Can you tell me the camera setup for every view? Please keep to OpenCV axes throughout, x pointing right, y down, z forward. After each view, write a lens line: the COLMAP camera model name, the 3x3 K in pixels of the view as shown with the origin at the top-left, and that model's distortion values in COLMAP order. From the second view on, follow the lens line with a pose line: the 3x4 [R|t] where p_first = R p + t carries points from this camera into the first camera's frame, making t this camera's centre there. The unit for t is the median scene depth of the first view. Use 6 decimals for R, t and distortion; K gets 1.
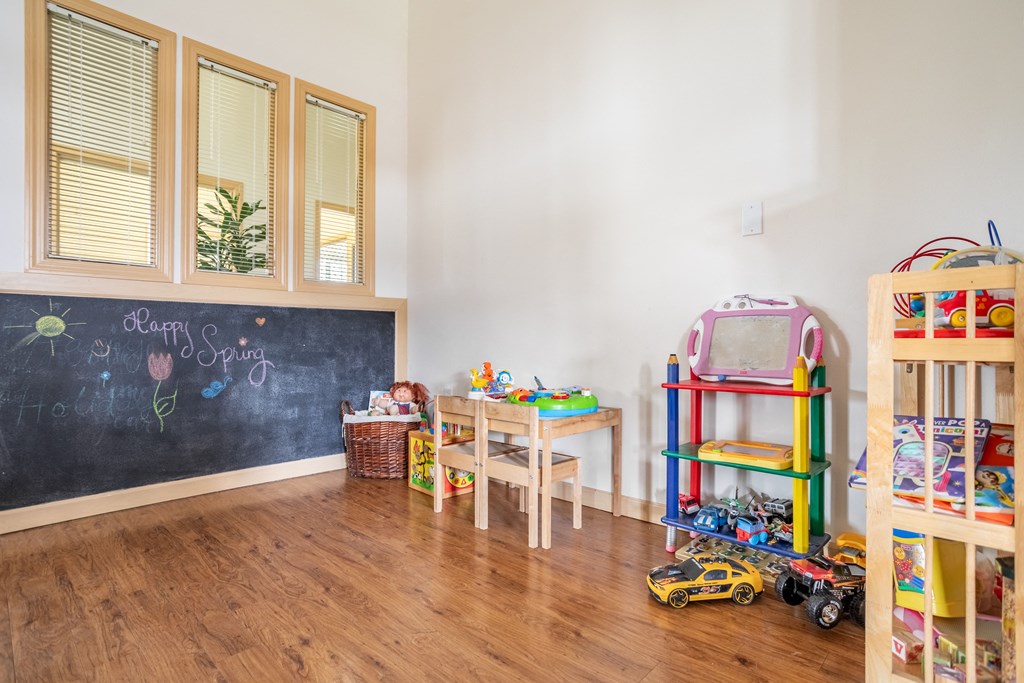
lens RADIAL K [[521.5, 0, 509.4], [0, 521.5, 345.6], [0, 0, 1]] dist [-0.016448, 0.005458]
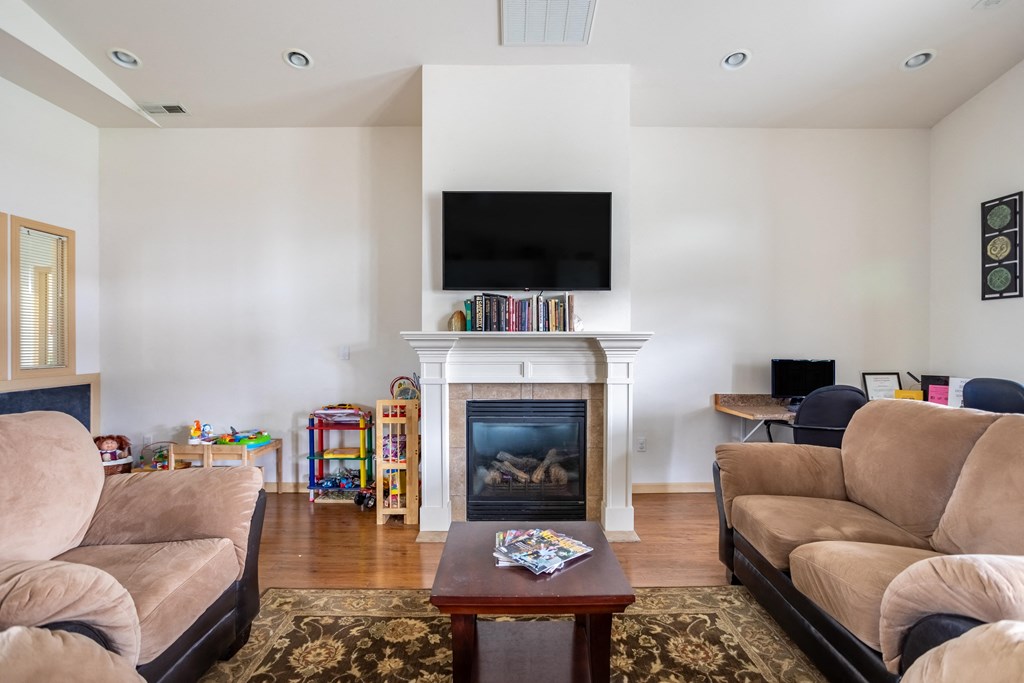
lens RADIAL K [[521.5, 0, 510.1], [0, 521.5, 344.0], [0, 0, 1]] dist [-0.016448, 0.005458]
pose [[0.733627, -0.009340, 0.679488, -0.561516], [0.007117, 0.999956, 0.006060, -0.282179], [-0.679515, 0.000391, 0.733662, -1.192417]]
